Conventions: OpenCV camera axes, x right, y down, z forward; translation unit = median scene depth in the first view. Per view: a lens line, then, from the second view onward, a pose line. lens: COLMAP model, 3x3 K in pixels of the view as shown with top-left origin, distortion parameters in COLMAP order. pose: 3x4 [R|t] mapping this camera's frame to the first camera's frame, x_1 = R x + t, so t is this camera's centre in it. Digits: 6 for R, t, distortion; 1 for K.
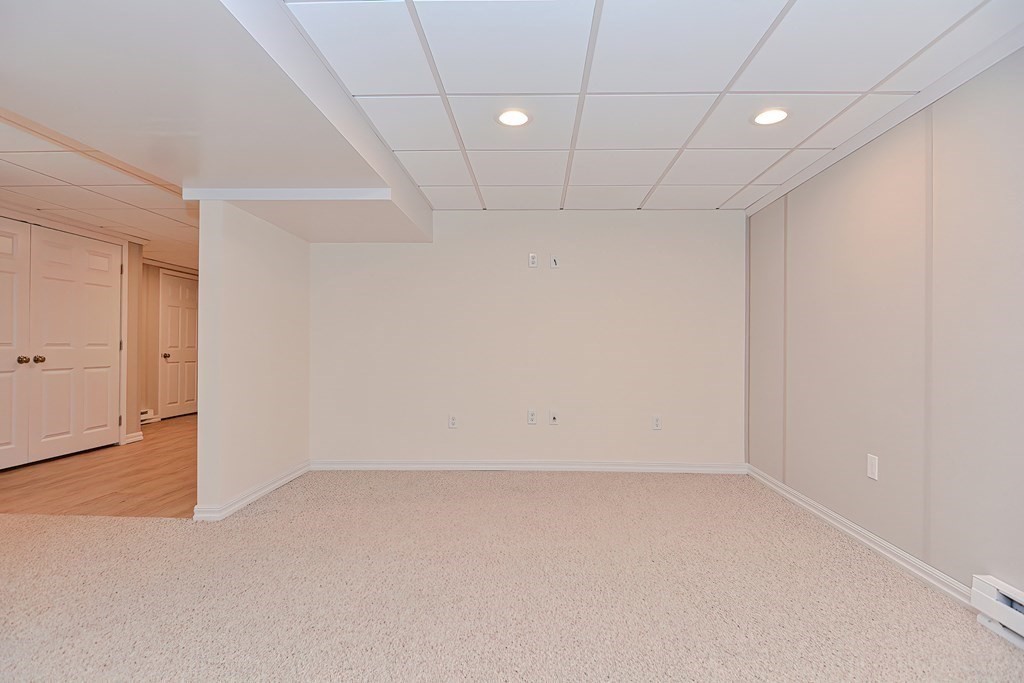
lens RADIAL K [[497.8, 0, 512.0], [0, 497.8, 341.5], [0, 0, 1]] dist [-0.002353, -0.000677]
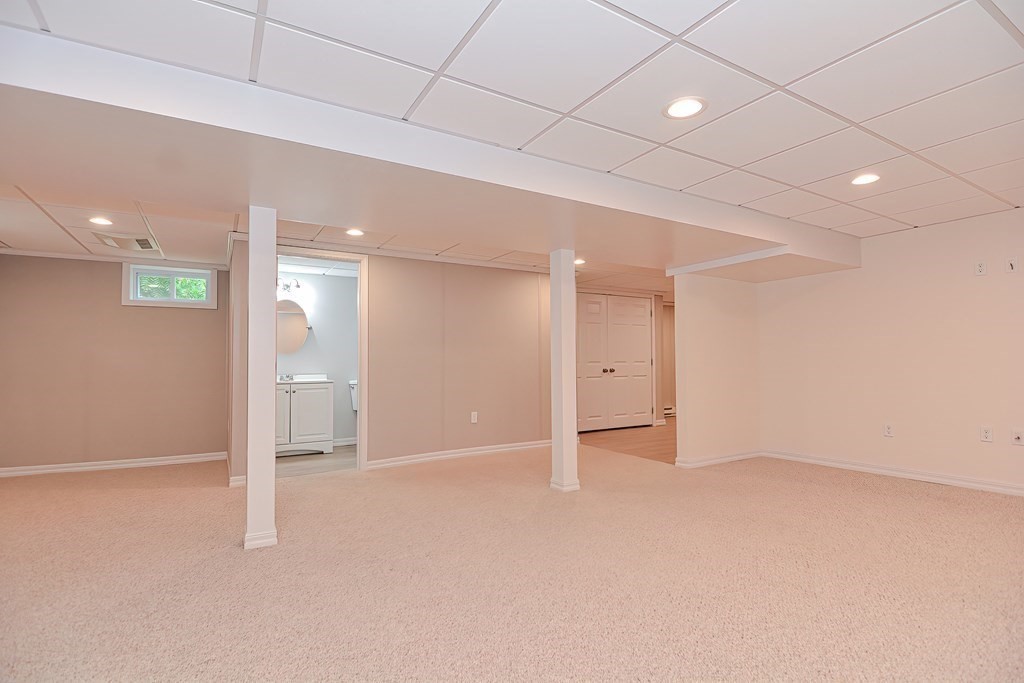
lens RADIAL K [[501.7, 0, 533.7], [0, 501.7, 360.3], [0, 0, 1]] dist [0.121067, -0.000111]
pose [[0.583940, -0.011172, -0.811720, 0.305185], [0.016844, 0.999857, -0.001645, -0.001734], [0.811622, -0.012712, 0.584045, -0.245222]]
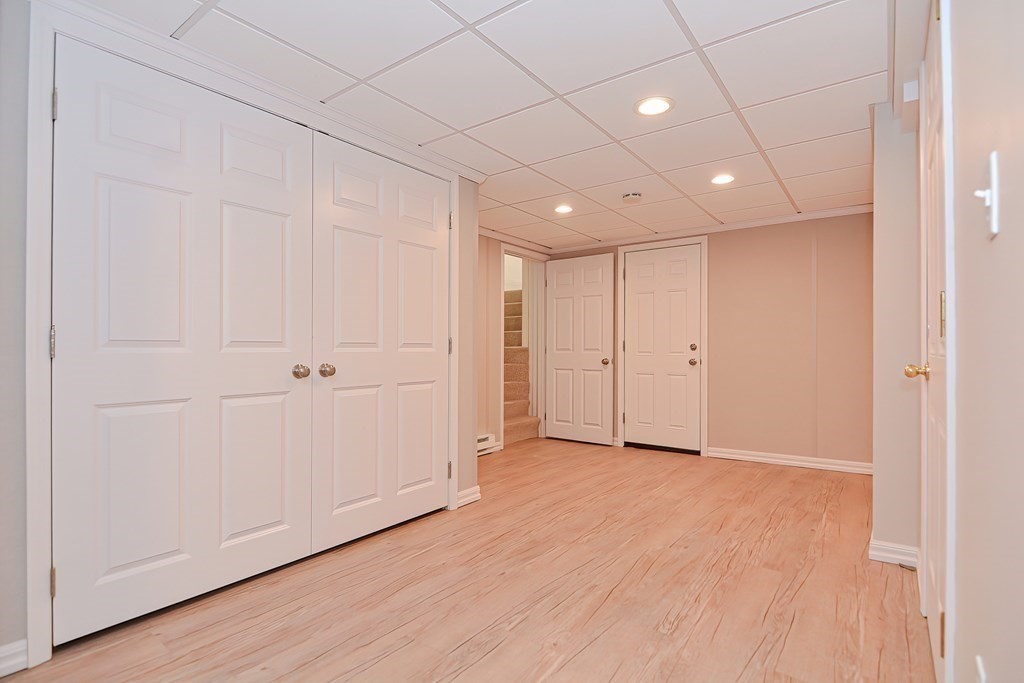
lens RADIAL K [[497.8, 0, 512.0], [0, 497.8, 341.5], [0, 0, 1]] dist [-0.002353, -0.000677]
pose [[0.828431, -0.005012, -0.560068, -0.412026], [0.003799, 0.999987, -0.003331, 0.005037], [0.560078, 0.000632, 0.828440, 0.579002]]
